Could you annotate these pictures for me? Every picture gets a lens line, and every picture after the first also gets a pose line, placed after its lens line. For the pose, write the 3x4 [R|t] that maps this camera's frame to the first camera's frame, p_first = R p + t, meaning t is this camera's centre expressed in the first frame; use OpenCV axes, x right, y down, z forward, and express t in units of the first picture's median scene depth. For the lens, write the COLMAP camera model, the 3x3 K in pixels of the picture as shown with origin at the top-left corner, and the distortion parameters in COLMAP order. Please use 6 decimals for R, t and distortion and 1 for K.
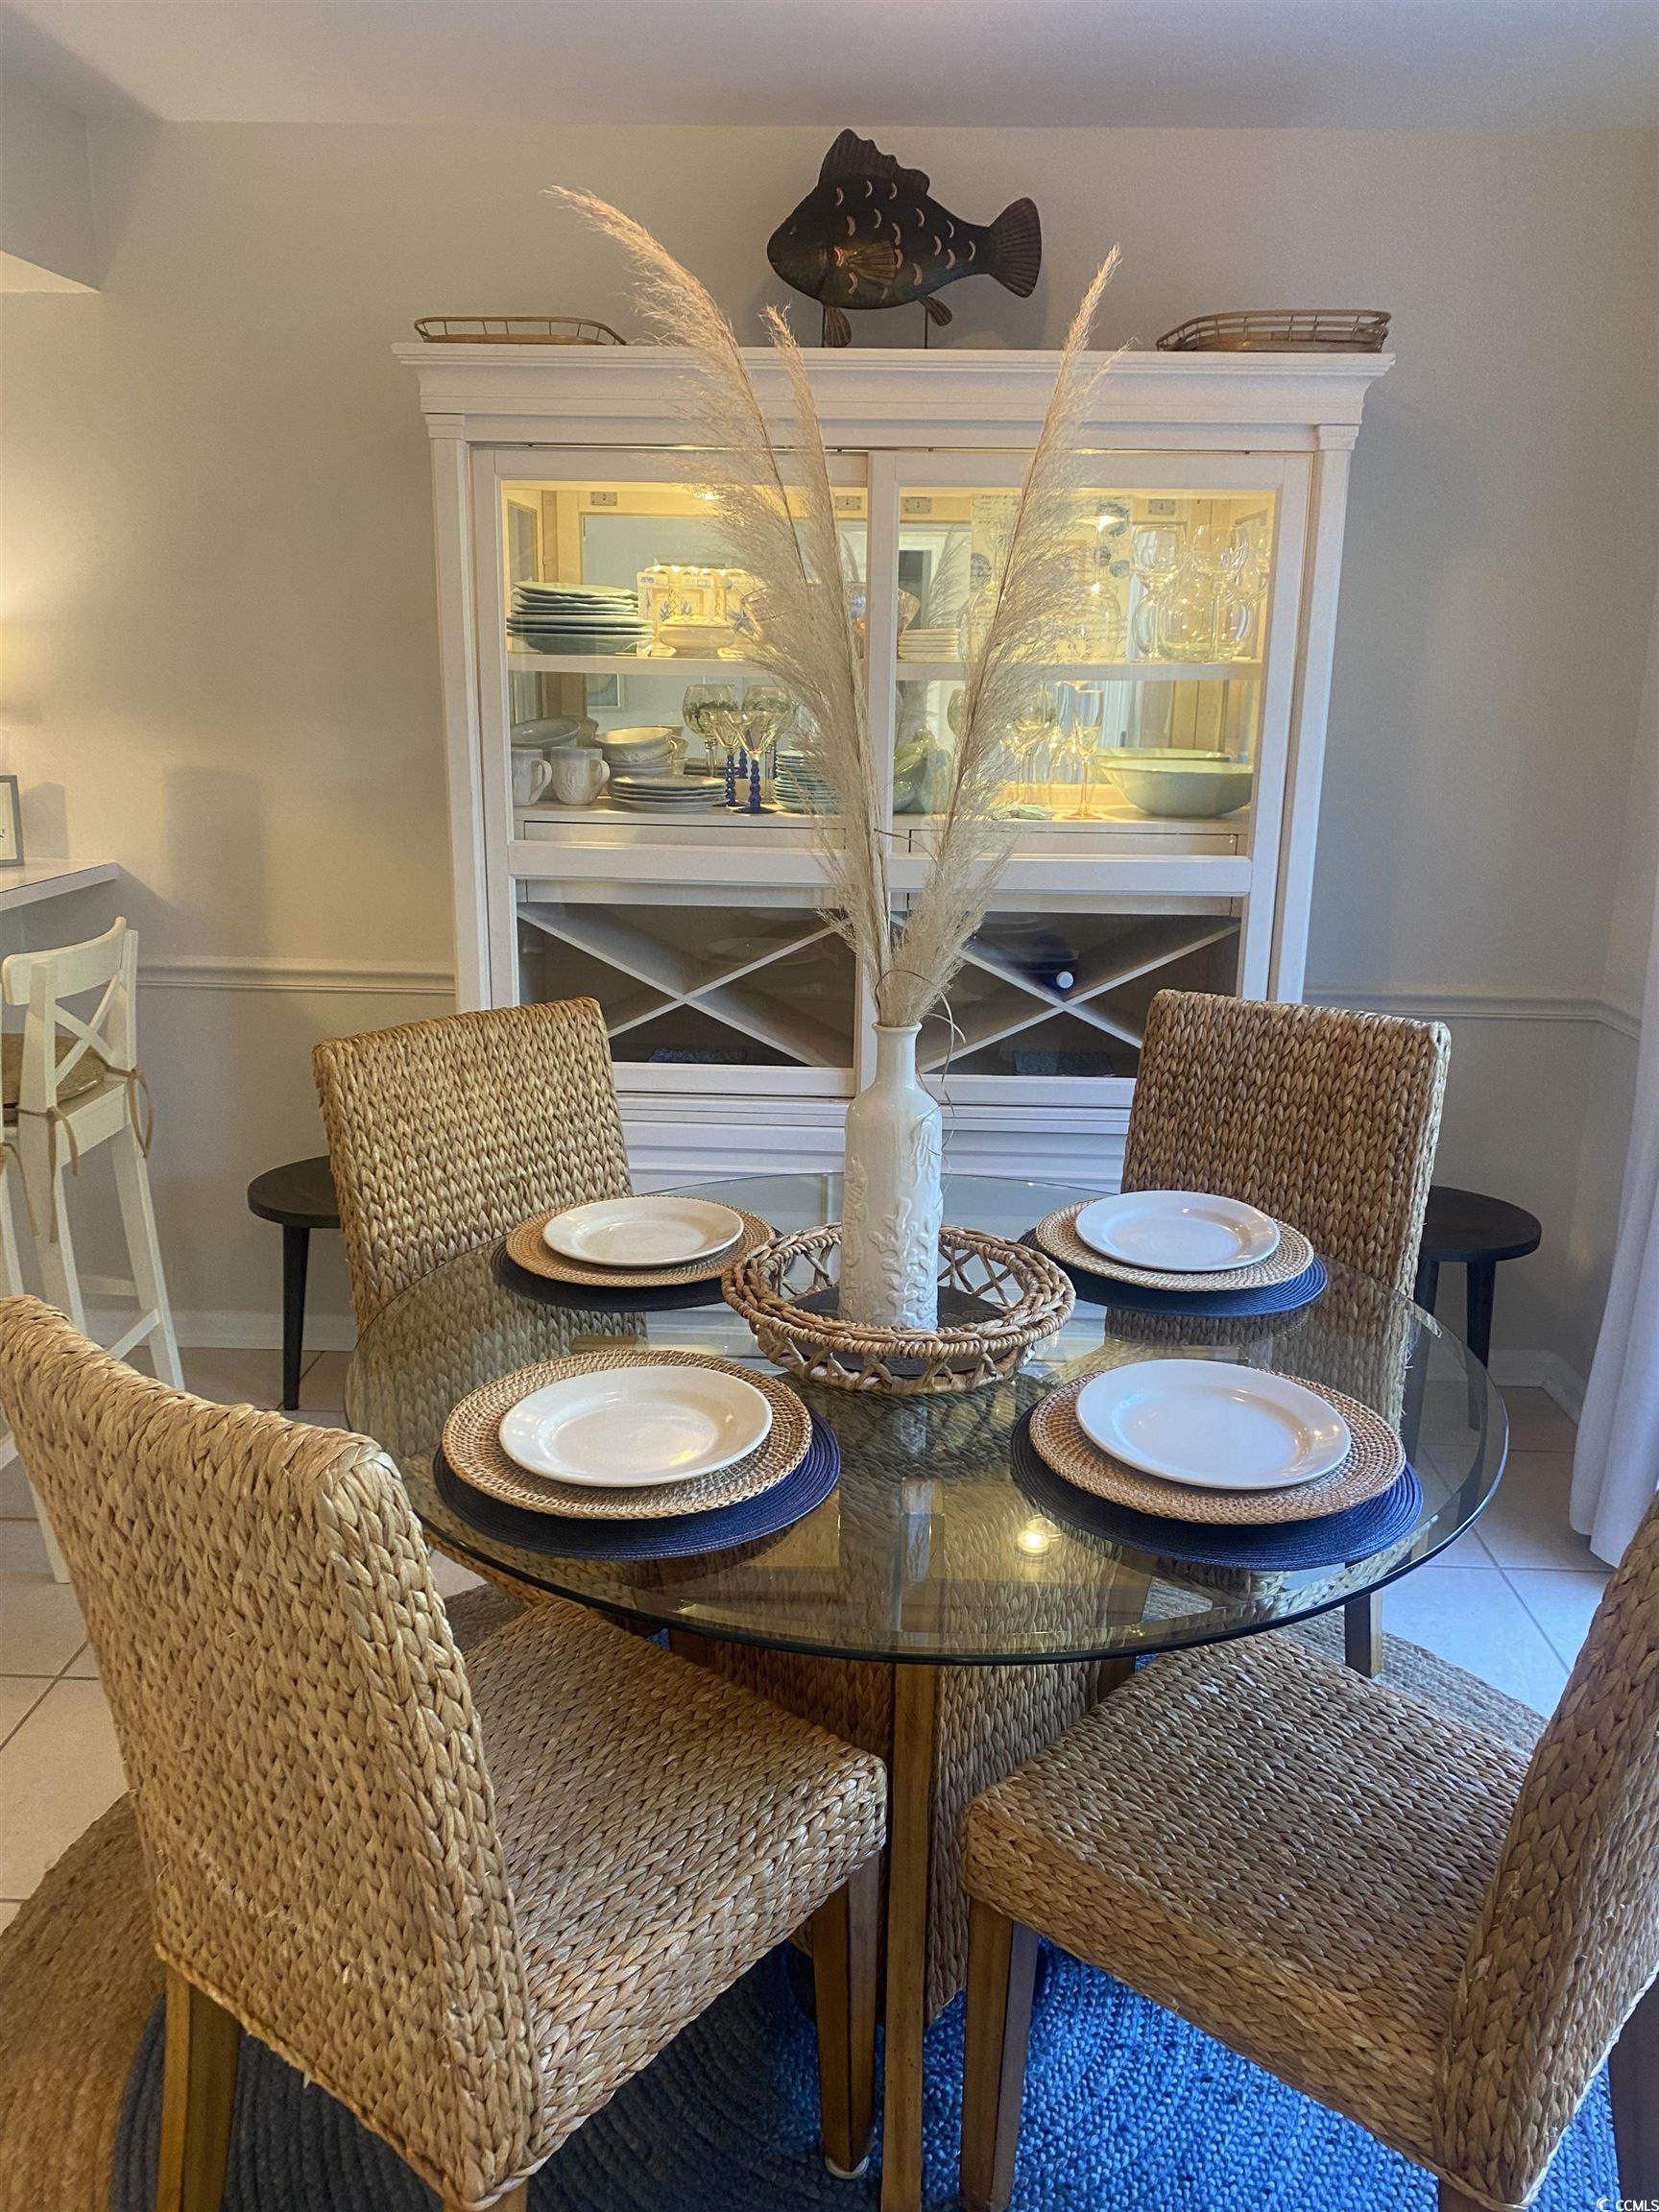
lens RADIAL K [[1701.3, 0, 840.3], [0, 1701.3, 1108.3], [0, 0, 1]] dist [0.045256, -0.050337]
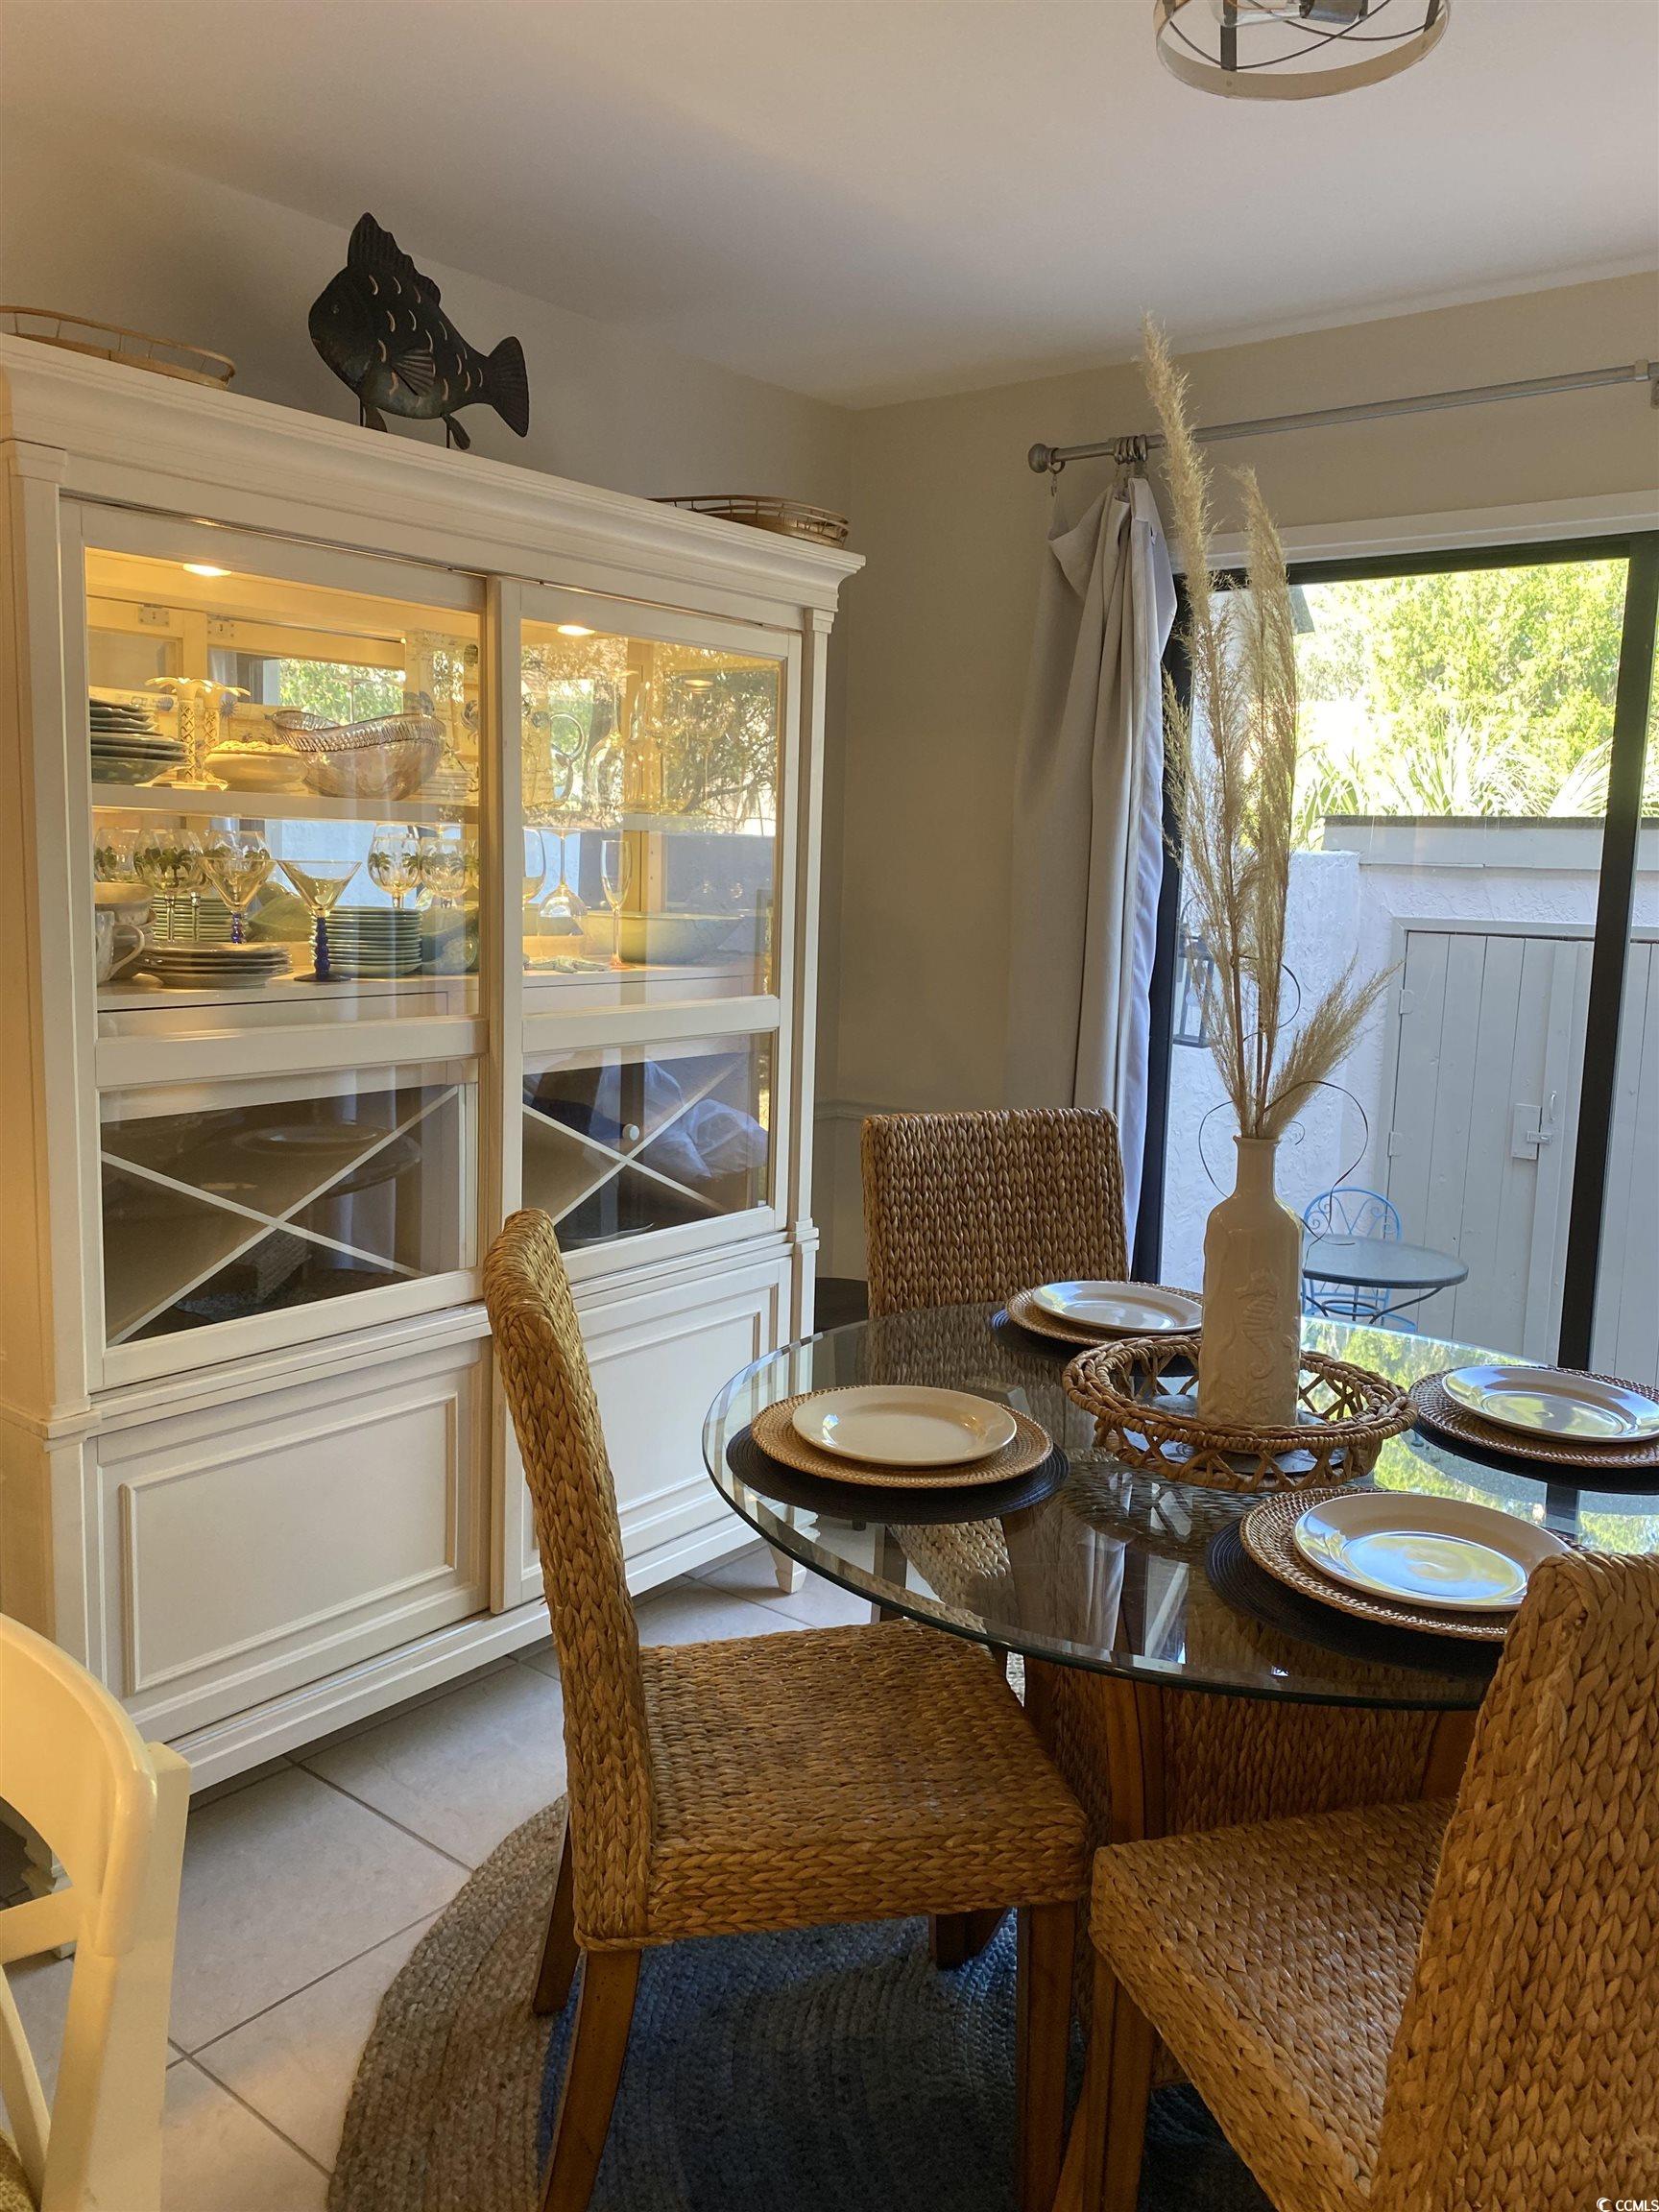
lens RADIAL K [[1701.3, 0, 822.9], [0, 1701.3, 1098.6], [0, 0, 1]] dist [0.045256, -0.050337]
pose [[0.596872, -0.112967, 0.794344, -0.597959], [0.190876, 0.981607, -0.003826, -0.073624], [-0.779301, 0.153905, 0.607456, 0.344802]]
